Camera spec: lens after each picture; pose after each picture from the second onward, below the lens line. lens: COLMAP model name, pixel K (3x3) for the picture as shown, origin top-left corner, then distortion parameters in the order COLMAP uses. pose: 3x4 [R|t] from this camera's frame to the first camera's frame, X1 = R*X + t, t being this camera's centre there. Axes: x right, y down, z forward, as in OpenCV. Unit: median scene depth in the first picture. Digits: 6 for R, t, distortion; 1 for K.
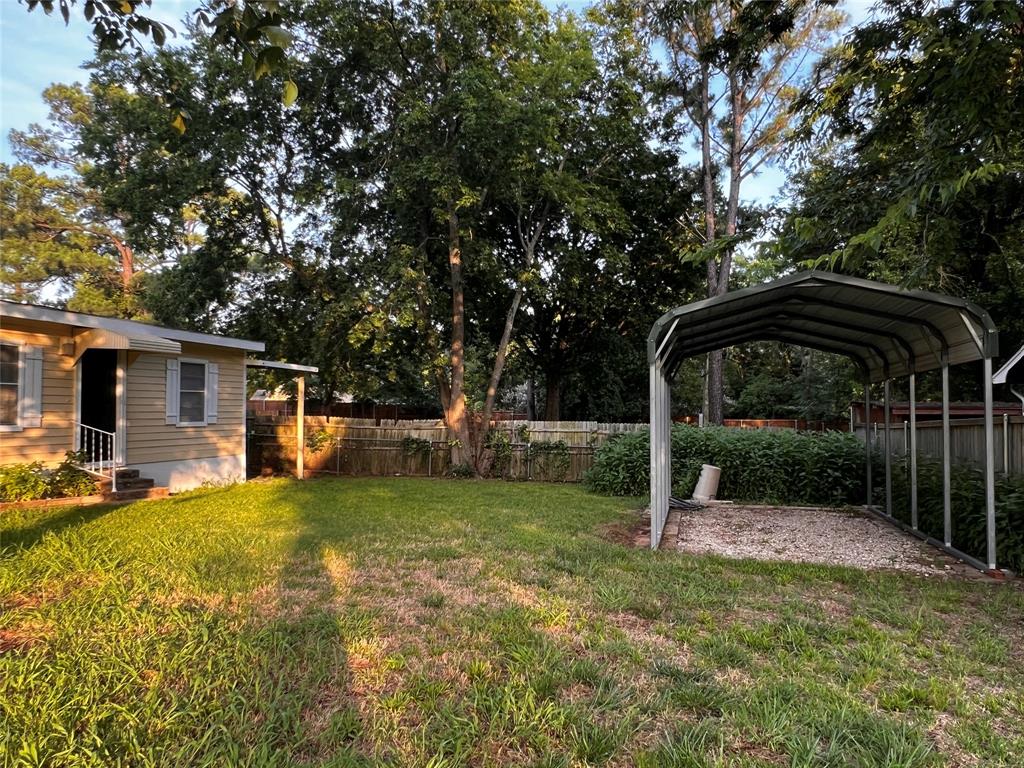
lens RADIAL K [[785.8, 0, 512.0], [0, 785.8, 384.0], [0, 0, 1]] dist [0.003883, -0.003781]
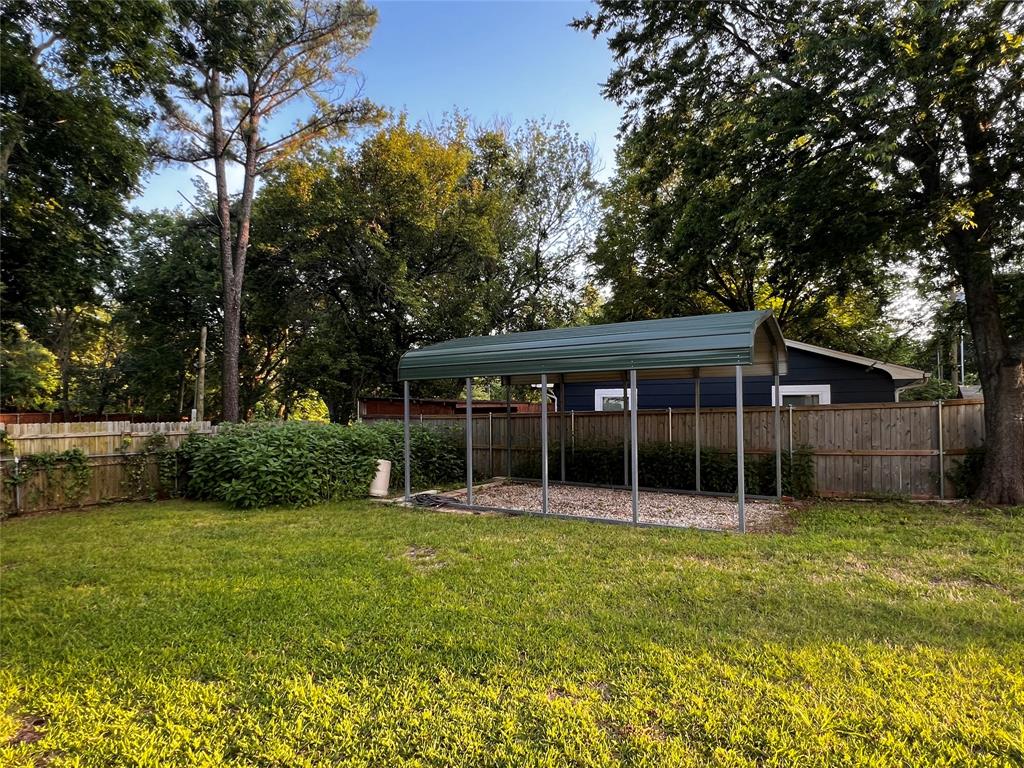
lens RADIAL K [[562.2, 0, 512.0], [0, 562.2, 384.0], [0, 0, 1]] dist [0.000468, 0.000061]
pose [[0.386891, 0.025104, 0.921783, -0.256408], [-0.022346, 0.999591, -0.017844, 0.013029], [-0.921854, -0.013694, 0.387294, 0.440782]]
